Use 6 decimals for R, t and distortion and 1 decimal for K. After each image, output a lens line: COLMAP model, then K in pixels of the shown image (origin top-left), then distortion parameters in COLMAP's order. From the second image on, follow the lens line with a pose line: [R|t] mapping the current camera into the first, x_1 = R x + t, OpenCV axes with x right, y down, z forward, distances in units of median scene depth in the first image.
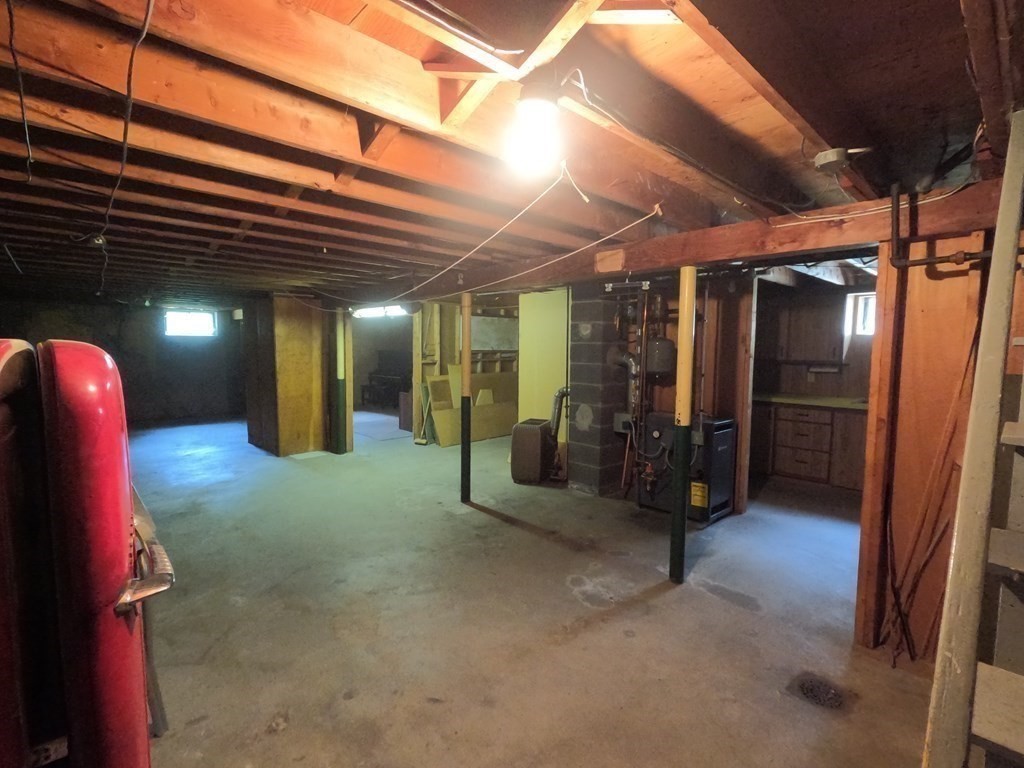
lens RADIAL K [[489.0, 0, 512.0], [0, 489.0, 384.0], [0, 0, 1]] dist [-0.001125, -0.000500]
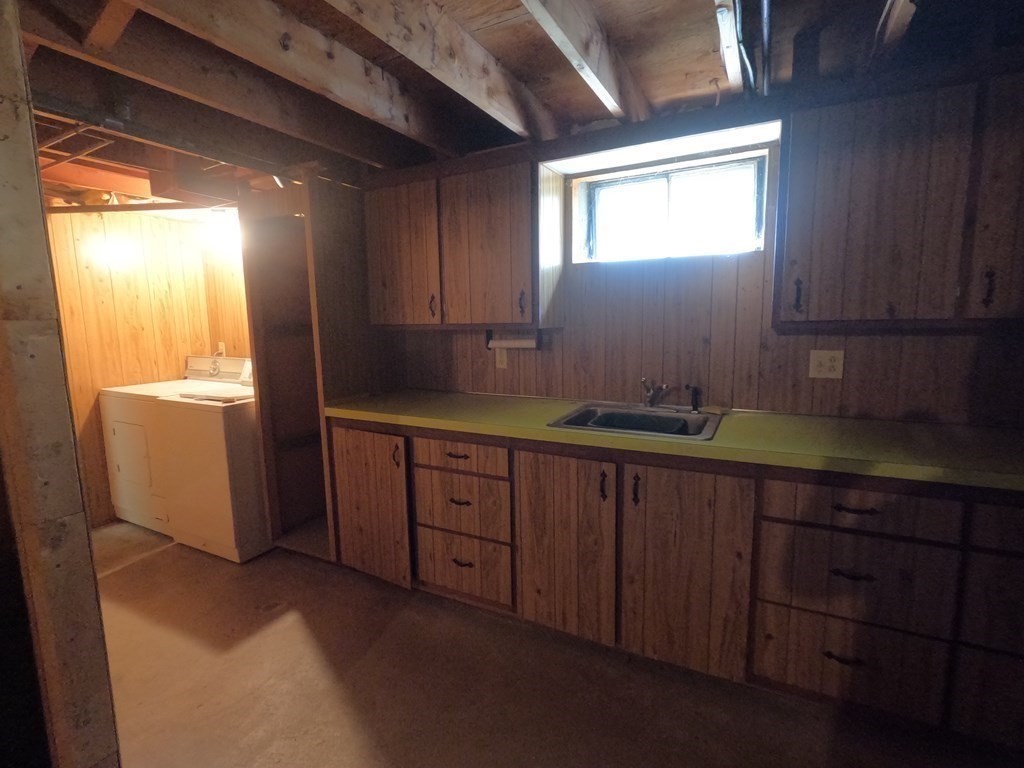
lens RADIAL K [[489.0, 0, 512.0], [0, 489.0, 384.0], [0, 0, 1]] dist [-0.001125, -0.000500]
pose [[0.945131, -0.070657, 0.318959, 0.811658], [0.054404, 0.996739, 0.059593, -0.031037], [-0.322129, -0.038970, 0.945893, 0.943711]]
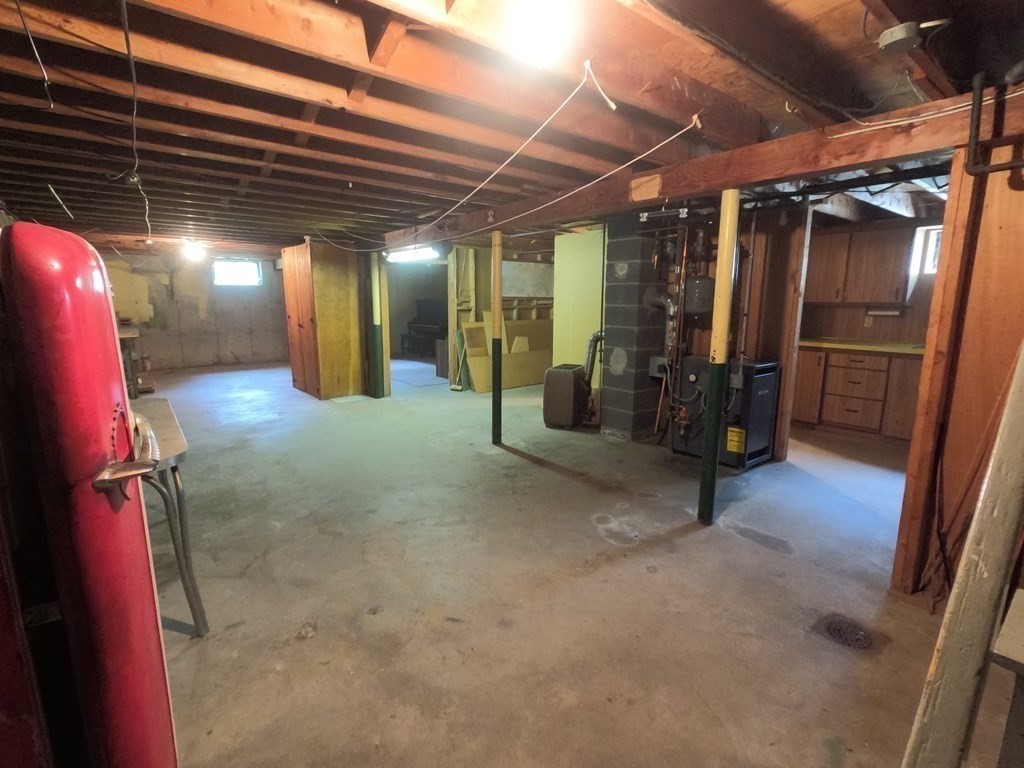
lens RADIAL K [[489.0, 0, 512.0], [0, 489.0, 384.0], [0, 0, 1]] dist [-0.001125, -0.000500]
pose [[0.996341, 0.010740, -0.084787, 0.029481], [-0.002828, 0.995673, 0.092888, 0.034604], [0.085417, -0.092308, 0.992060, 0.019568]]
